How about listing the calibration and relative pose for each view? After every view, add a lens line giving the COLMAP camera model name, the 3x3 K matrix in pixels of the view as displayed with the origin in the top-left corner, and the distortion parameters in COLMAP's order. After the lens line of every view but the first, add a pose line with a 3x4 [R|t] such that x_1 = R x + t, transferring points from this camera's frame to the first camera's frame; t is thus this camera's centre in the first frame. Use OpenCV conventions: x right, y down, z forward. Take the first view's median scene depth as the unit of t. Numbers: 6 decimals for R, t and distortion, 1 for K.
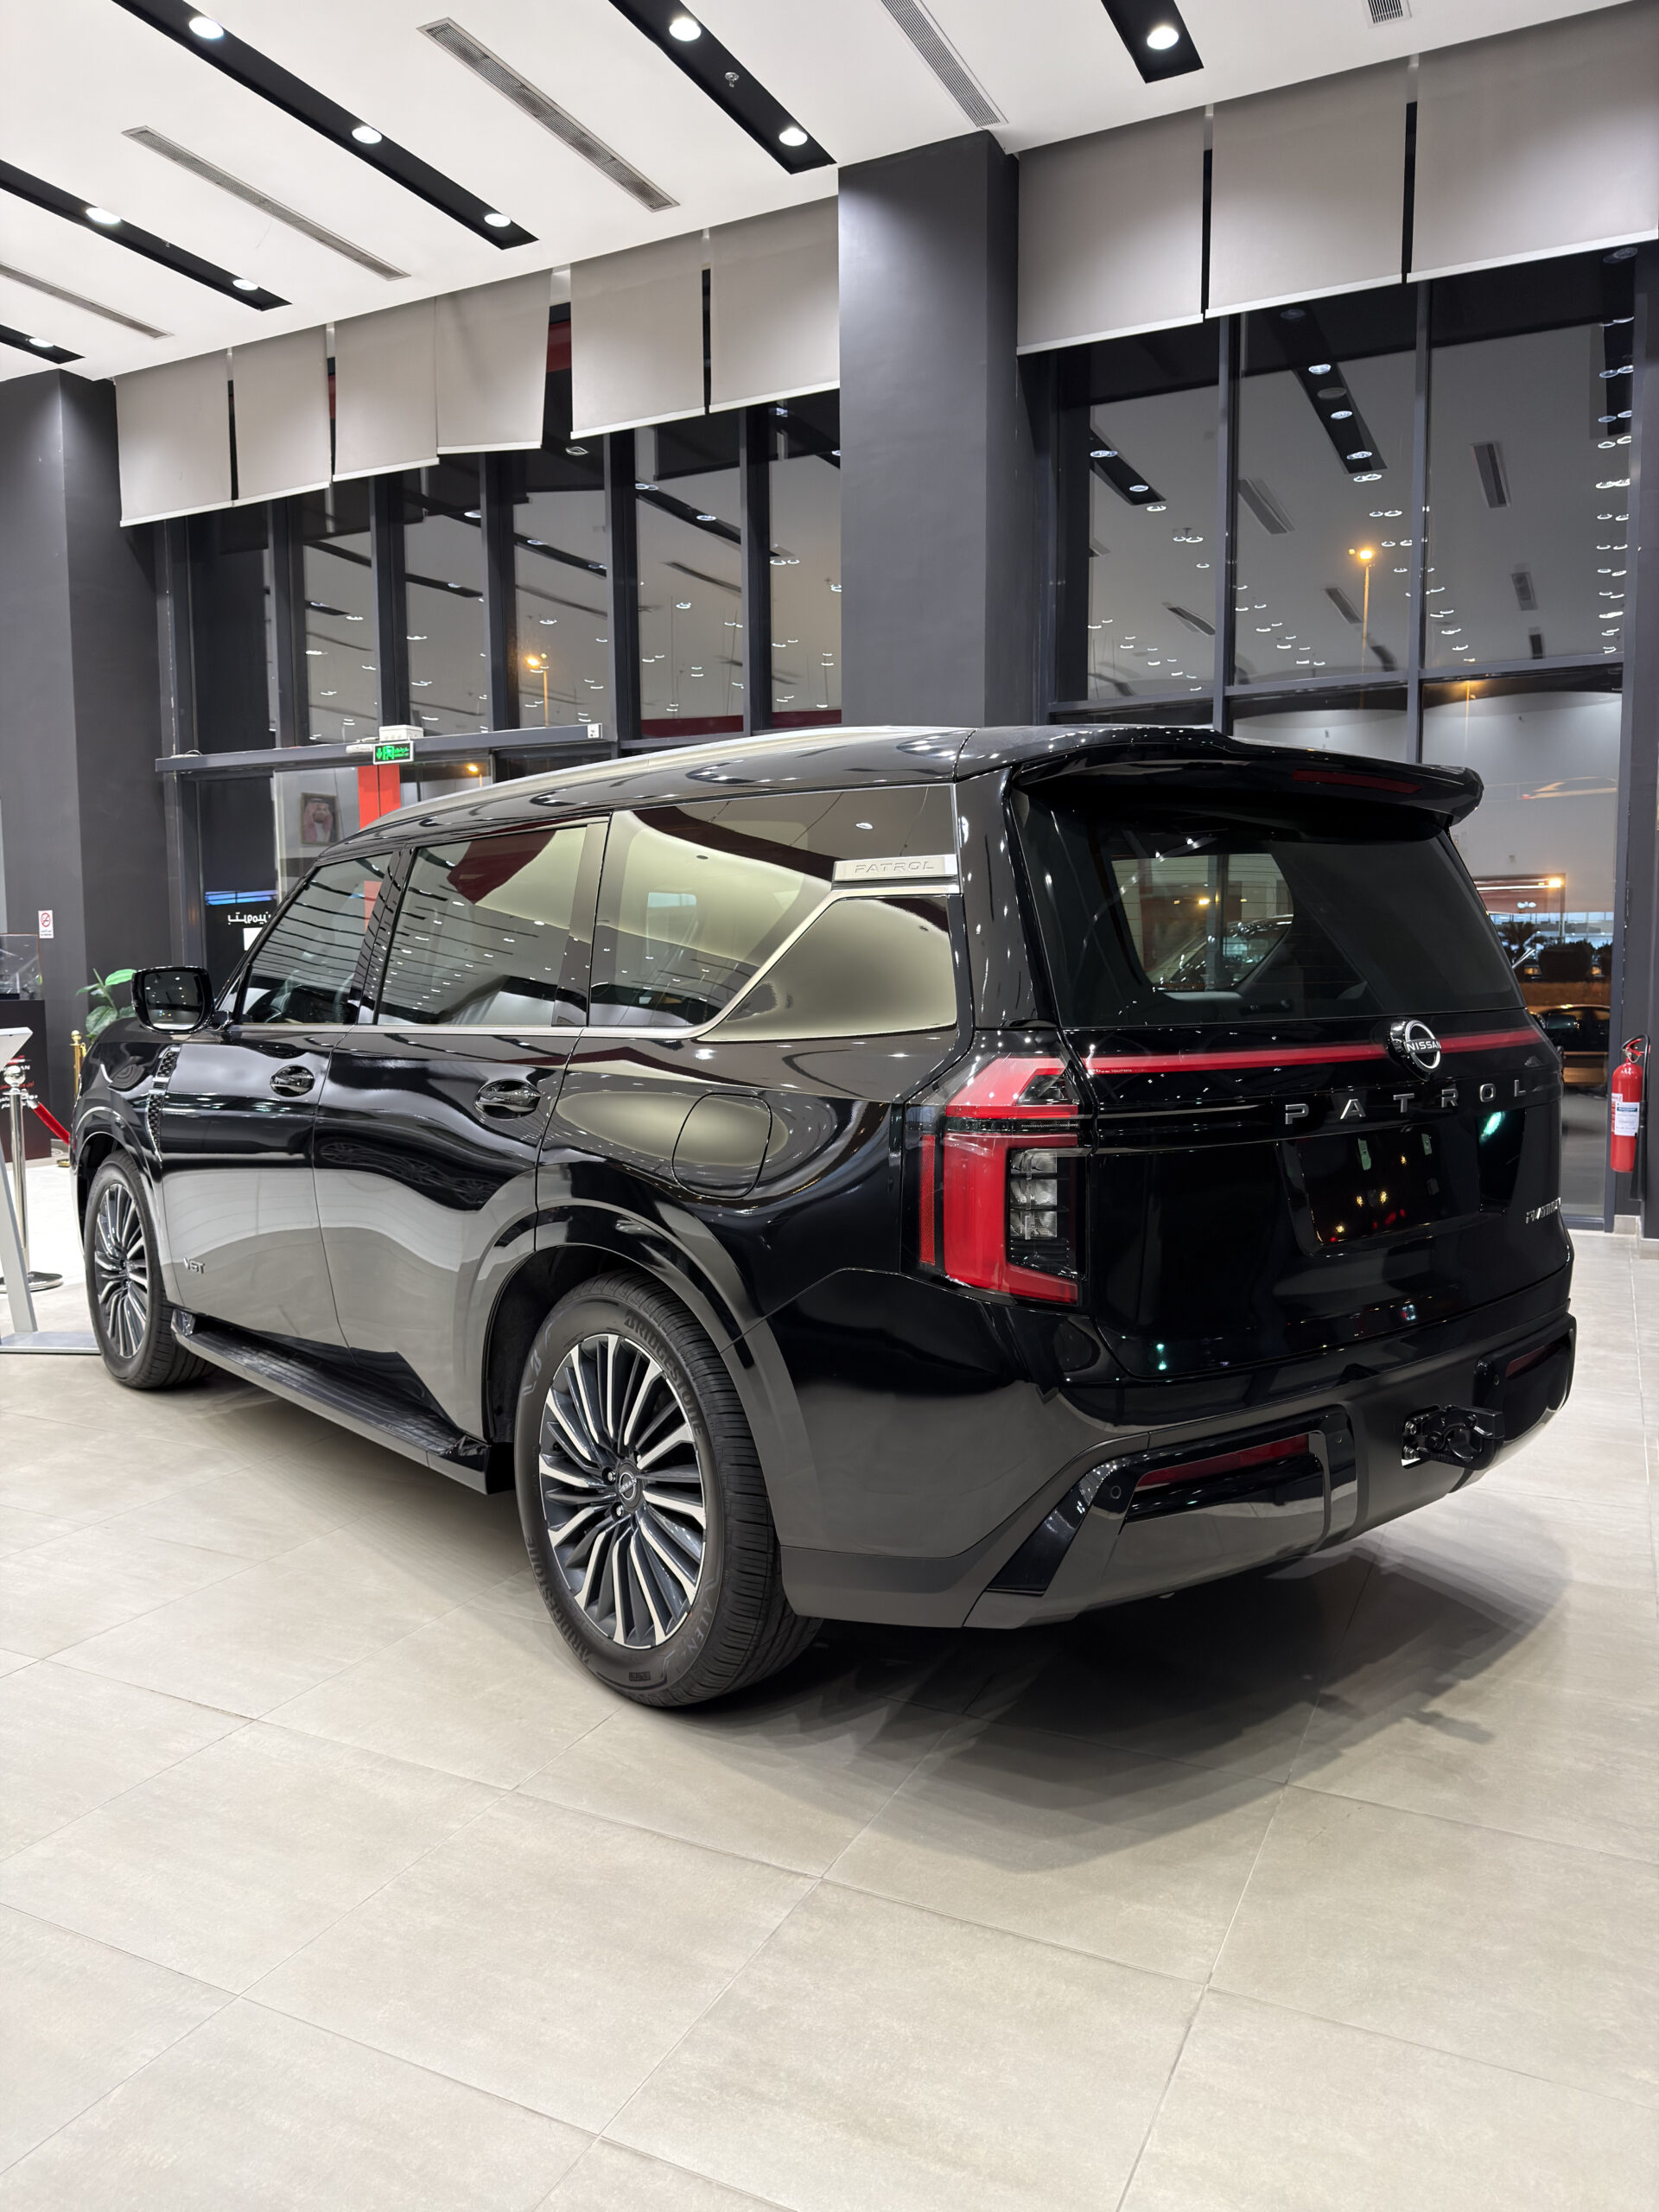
lens RADIAL K [[1562.4, 0, 821.2], [0, 1562.4, 1117.8], [0, 0, 1]] dist [-0.003328, -0.002486]
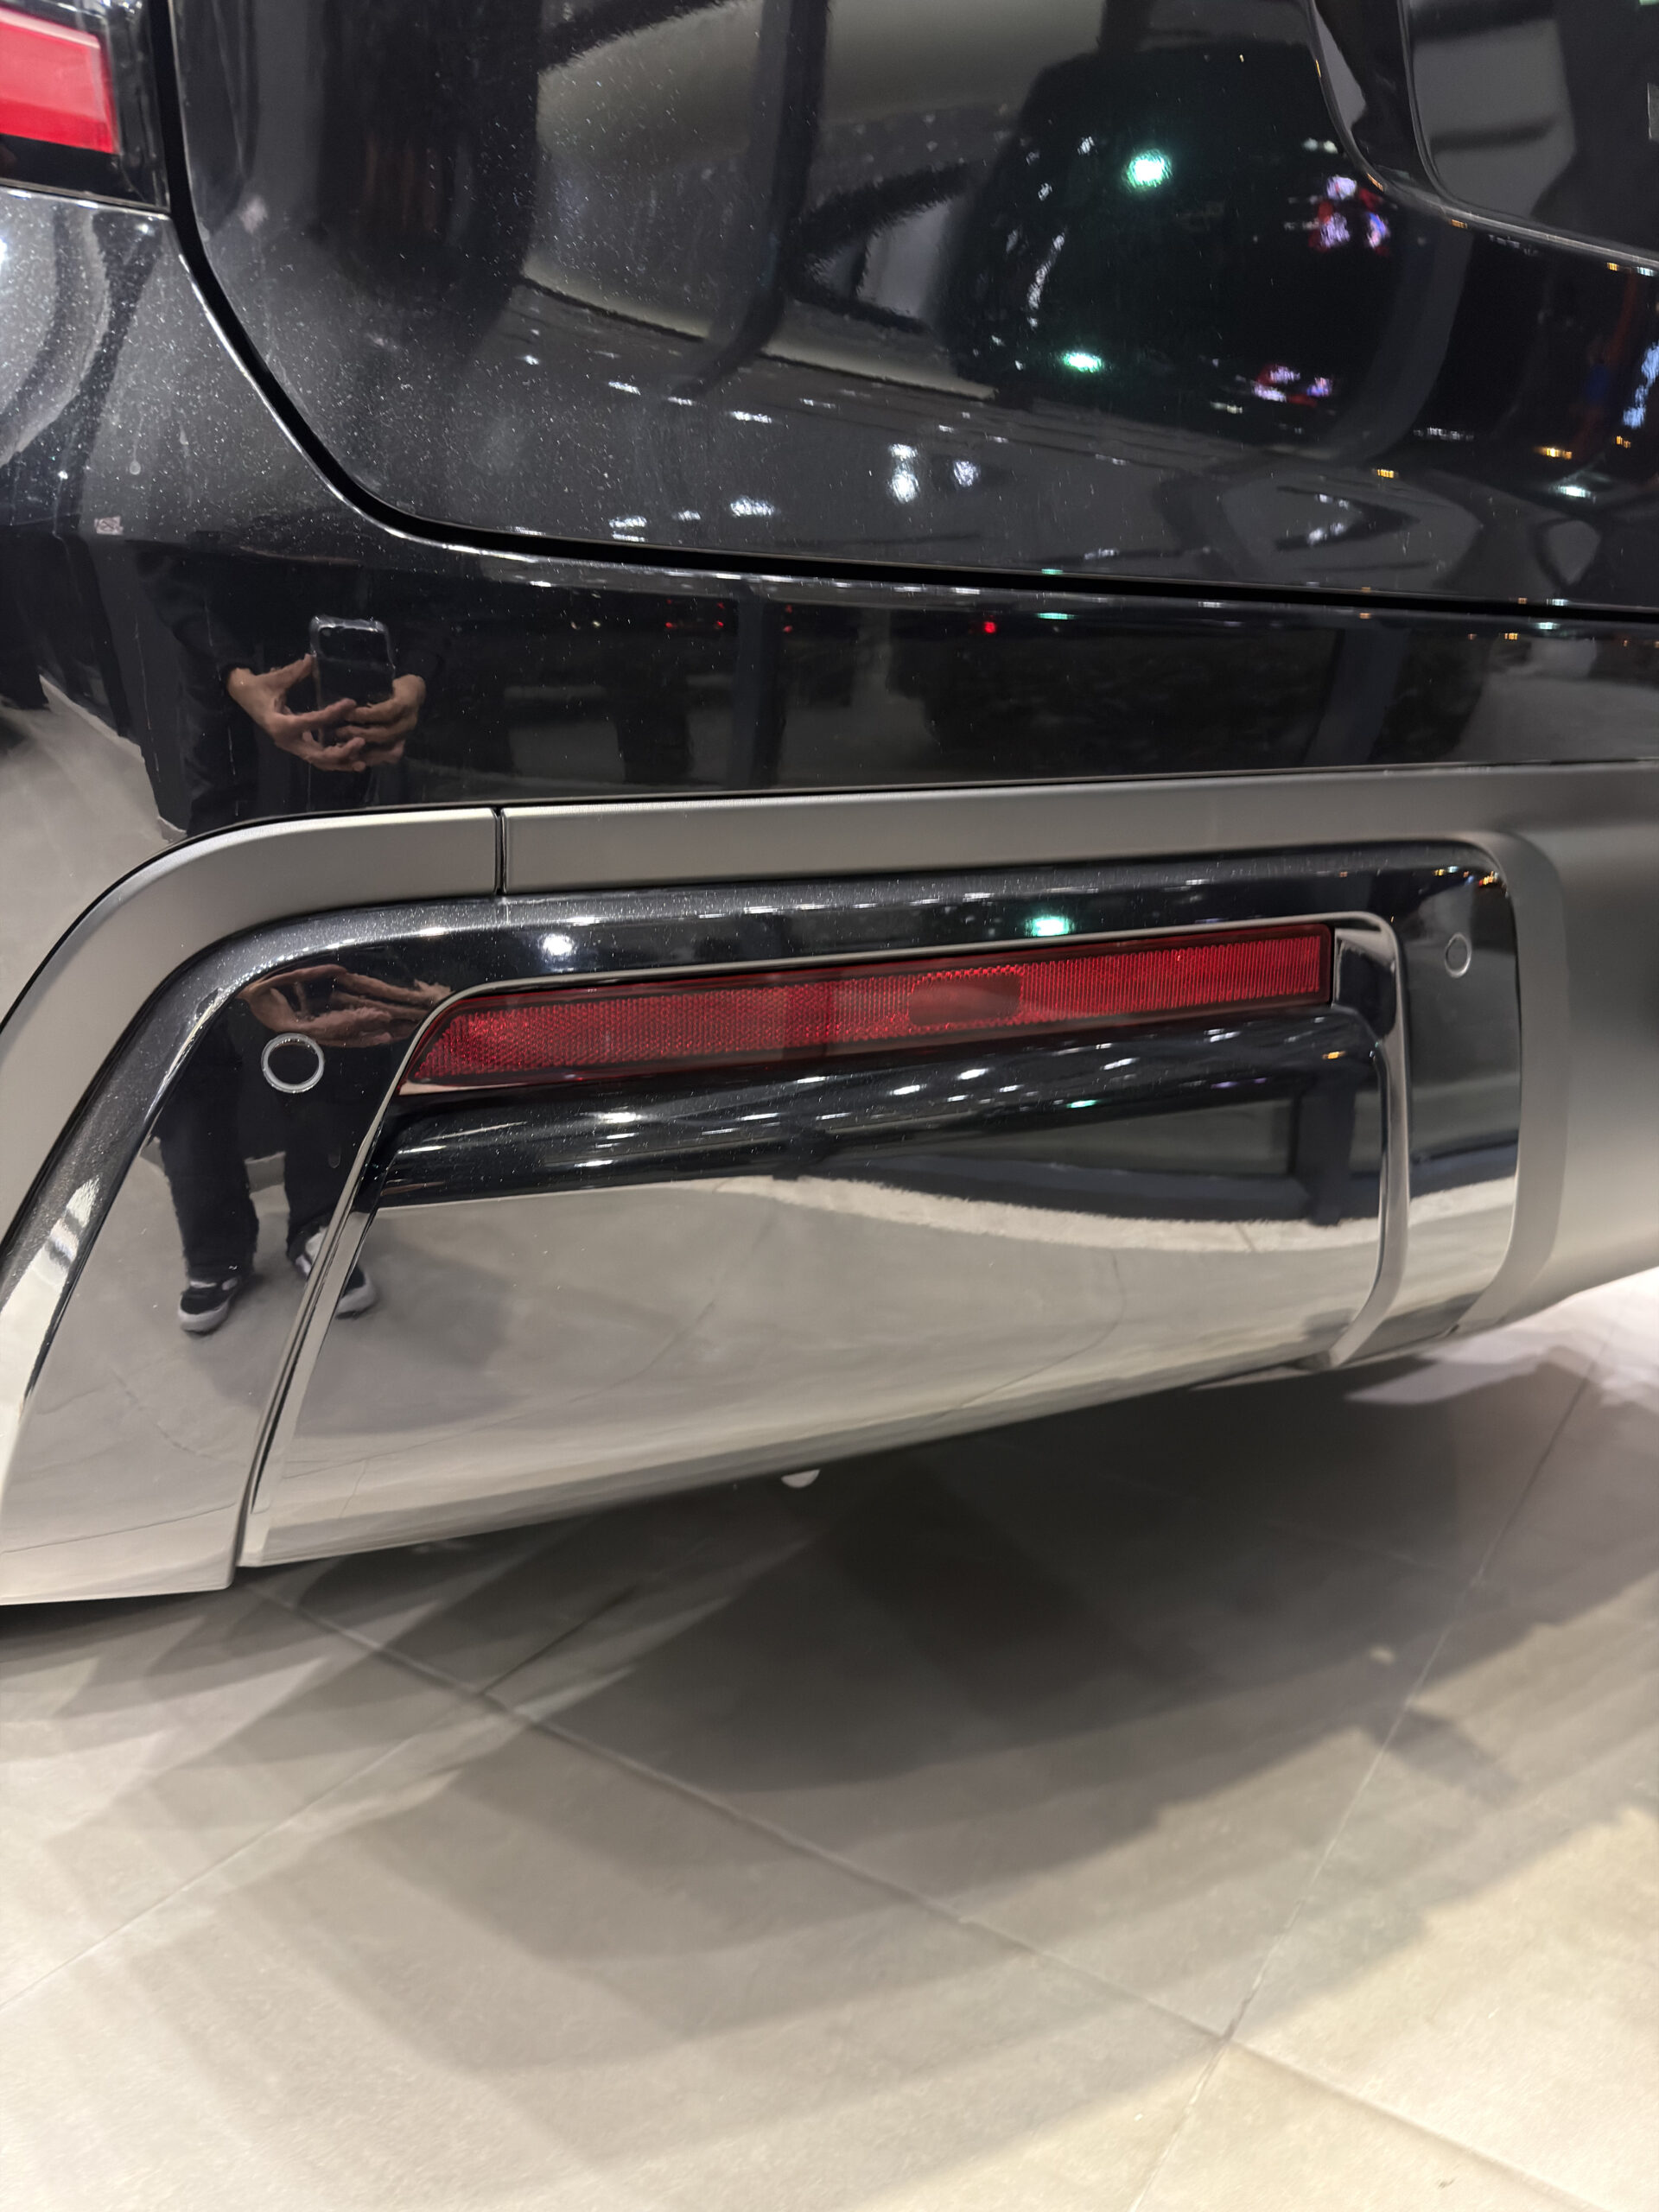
lens RADIAL K [[1546.6, 0, 815.1], [0, 1546.6, 1113.9], [0, 0, 1]] dist [-0.002704, -0.008426]
pose [[0.988473, 0.025937, -0.149161, 0.229052], [-0.004454, 0.989772, 0.142592, 0.168195], [0.151334, -0.140284, 0.978478, 0.623975]]
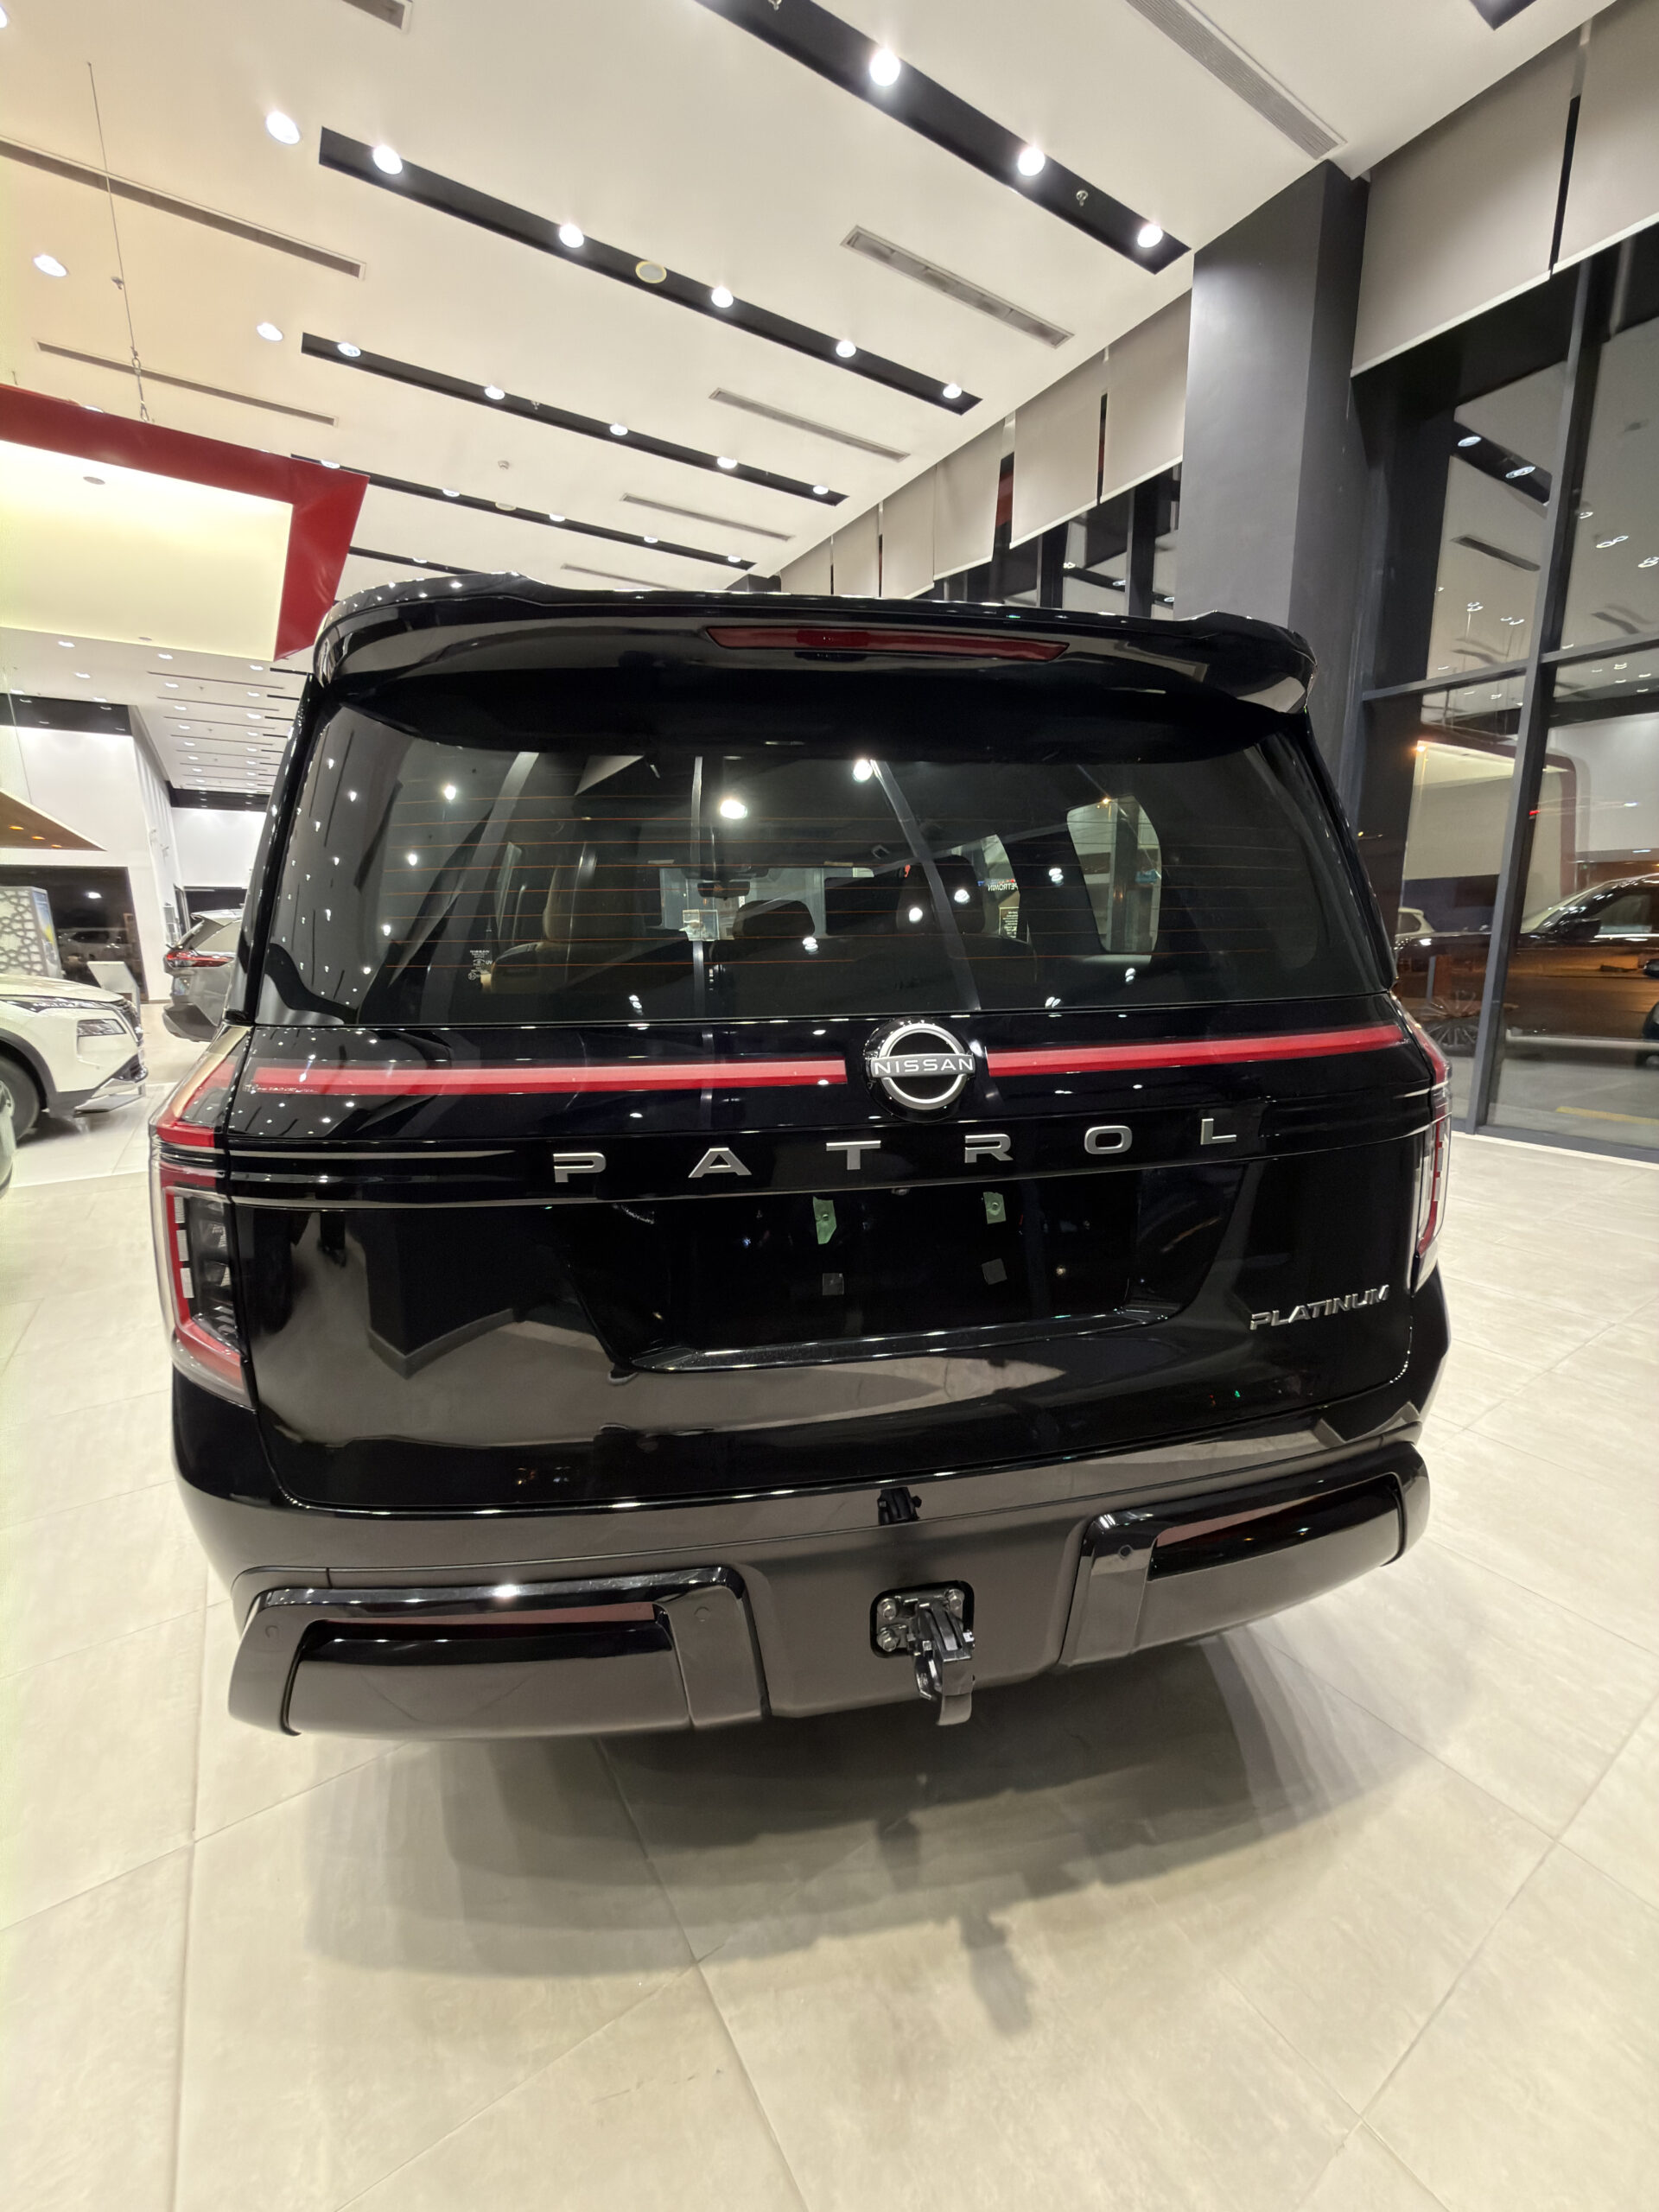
lens RADIAL K [[875.0, 0, 827.3], [0, 875.0, 1114.2], [0, 0, 1]] dist [-0.003681, -0.000022]
pose [[0.861906, 0.099559, -0.497199, 0.482403], [-0.040030, 0.990835, 0.129011, -0.064347], [0.505486, -0.091293, 0.857991, 0.614831]]
